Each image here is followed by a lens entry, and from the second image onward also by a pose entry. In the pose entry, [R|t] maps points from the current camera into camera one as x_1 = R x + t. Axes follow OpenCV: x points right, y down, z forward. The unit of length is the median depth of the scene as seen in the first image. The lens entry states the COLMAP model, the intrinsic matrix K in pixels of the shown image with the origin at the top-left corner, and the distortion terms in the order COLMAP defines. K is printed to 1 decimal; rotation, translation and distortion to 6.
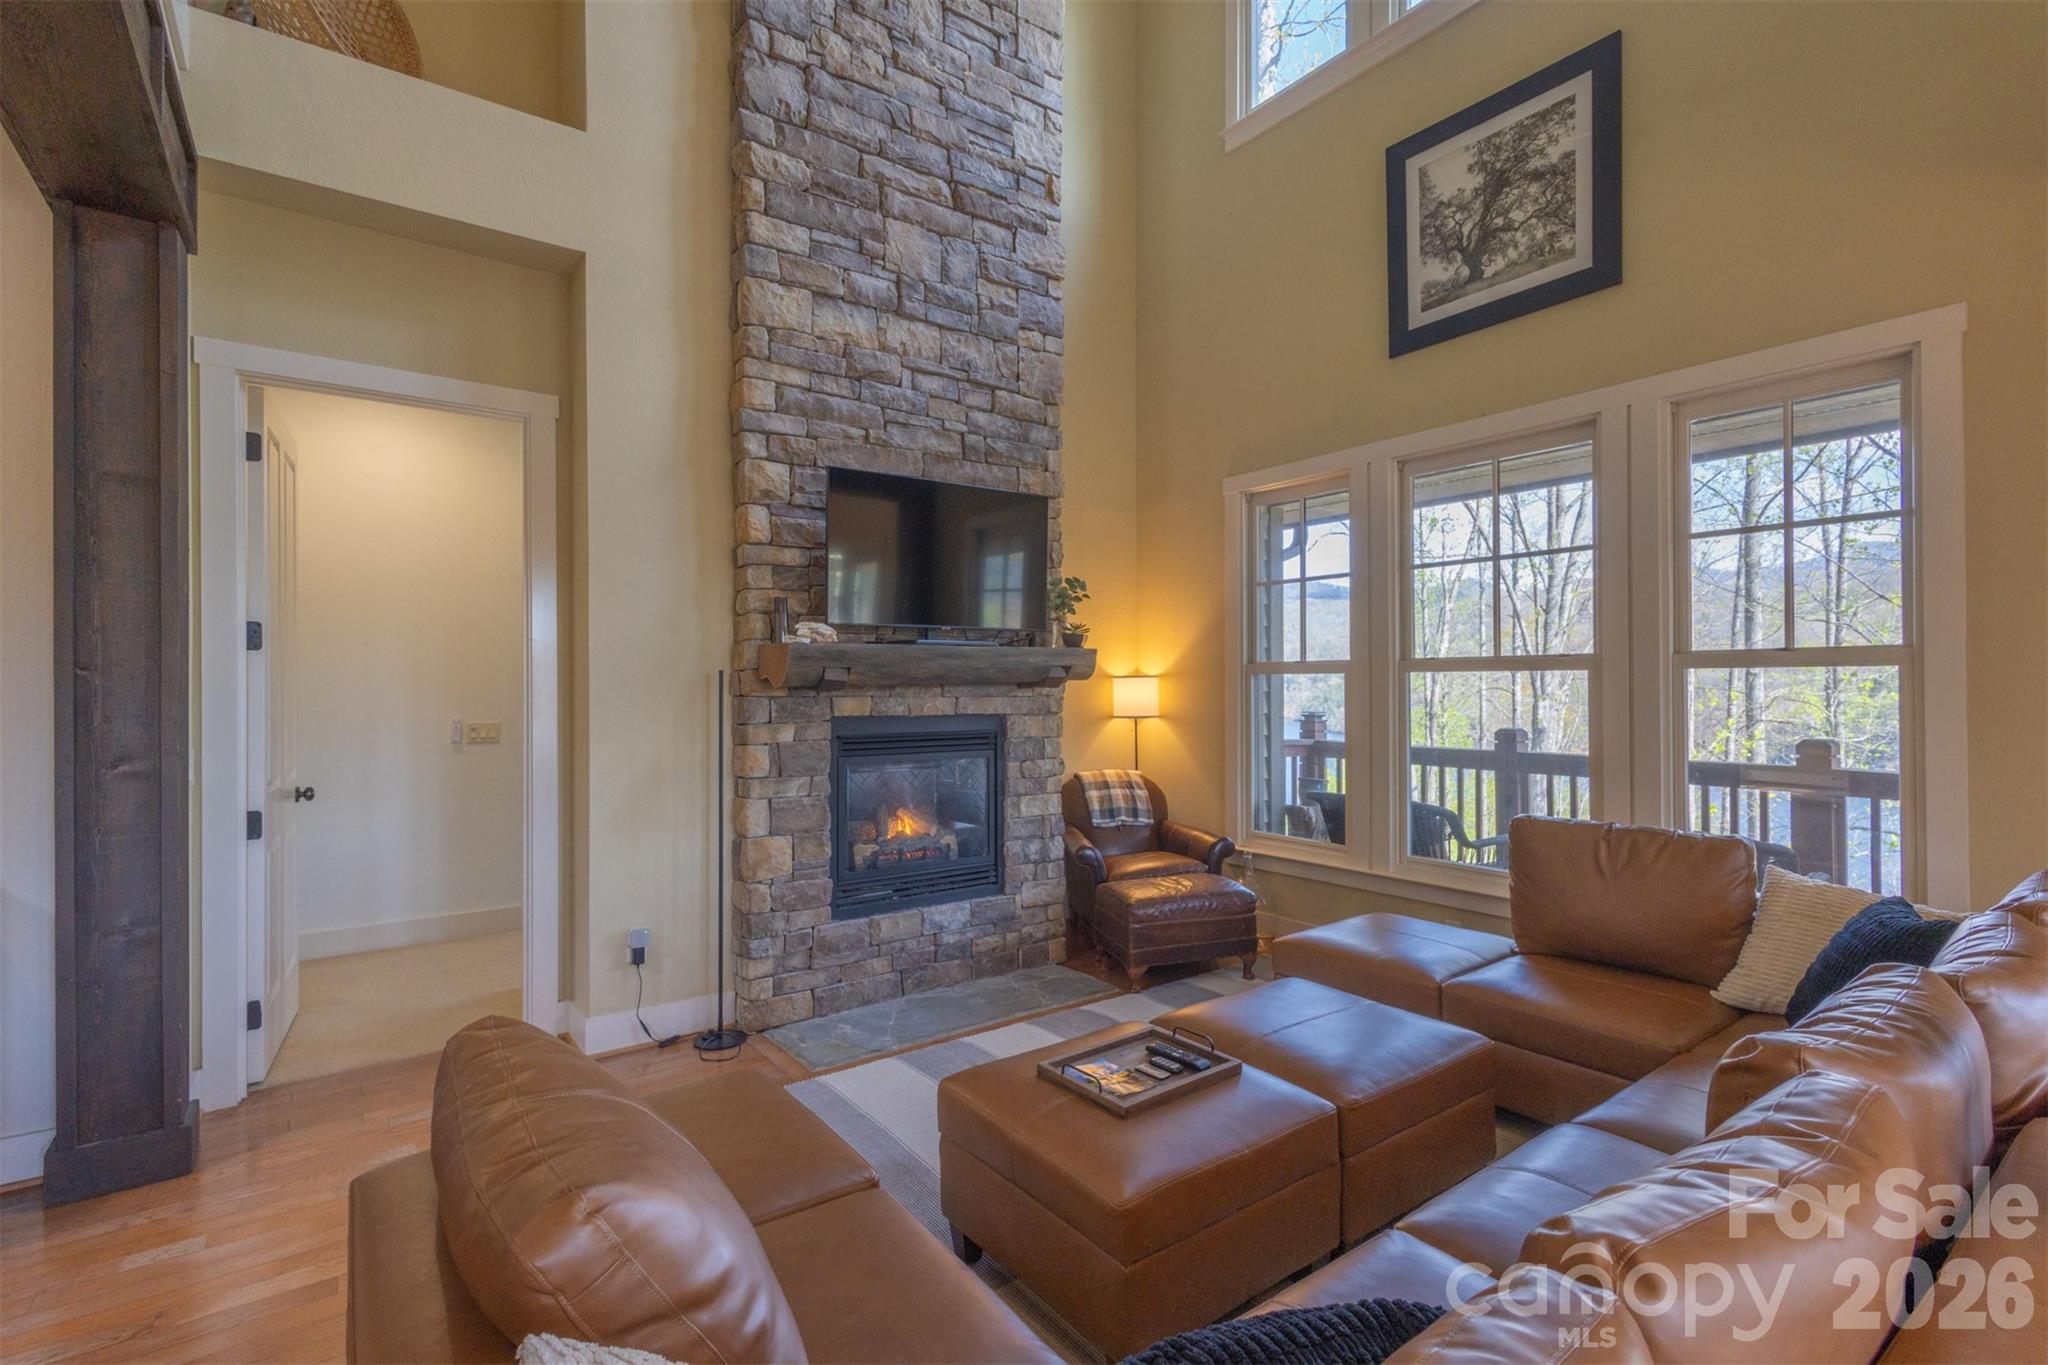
lens RADIAL K [[938.1, 0, 1021.0], [0, 938.1, 679.9], [0, 0, 1]] dist [0.018146, -0.006940]
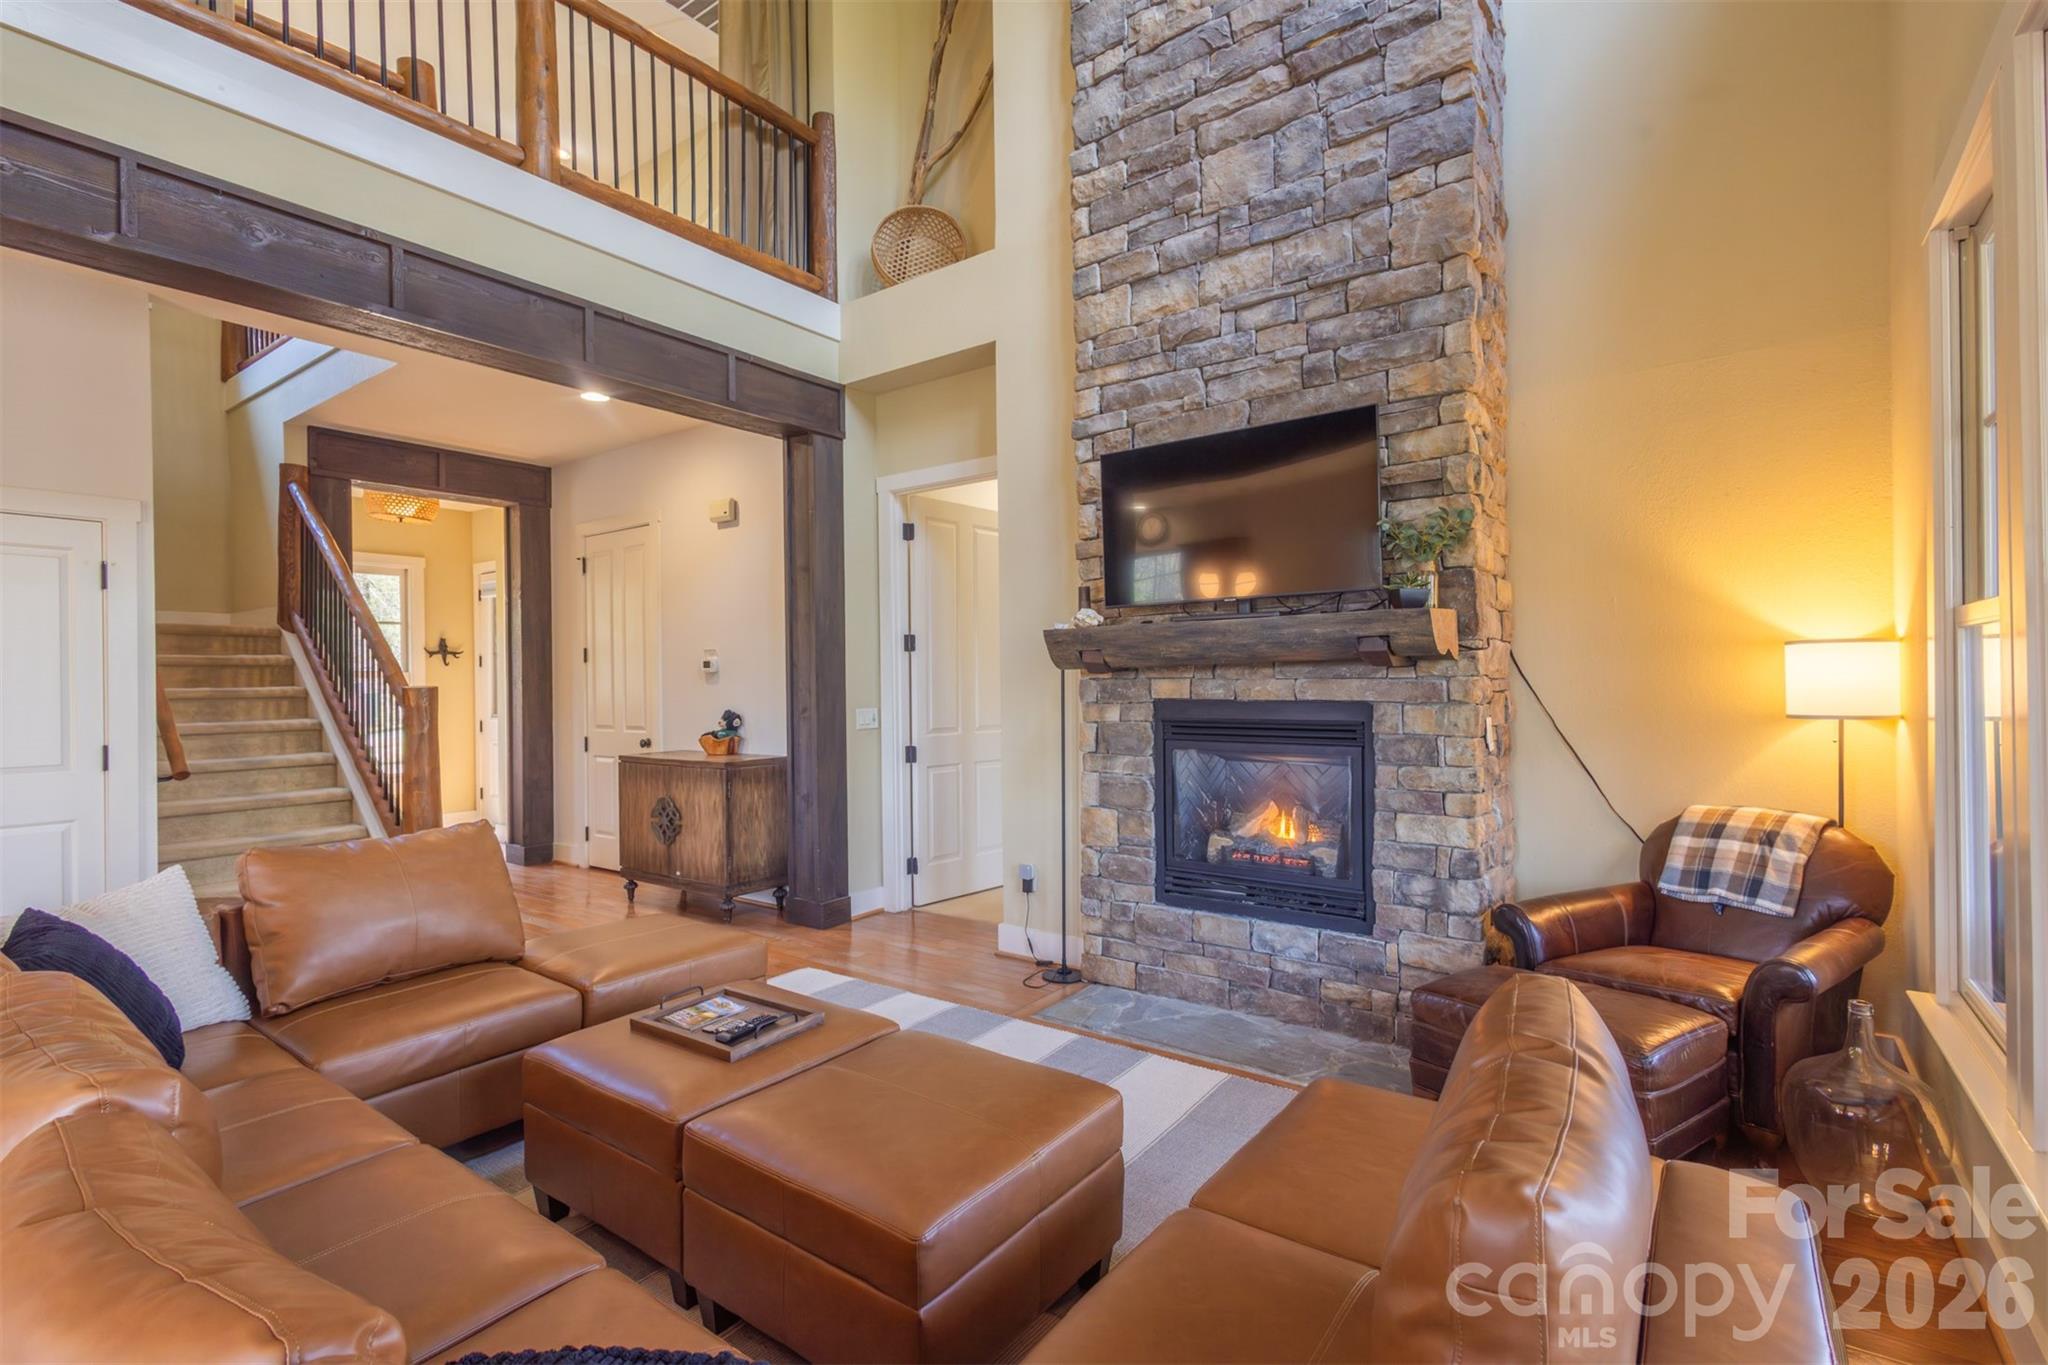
lens RADIAL K [[938.1, 0, 1028.7], [0, 938.1, 681.0], [0, 0, 1]] dist [0.018146, -0.006940]
pose [[0.296892, -0.000091, -0.954911, 0.688371], [0.014887, 0.999879, 0.004533, 0.013313], [0.954795, -0.015562, 0.296857, 0.556514]]
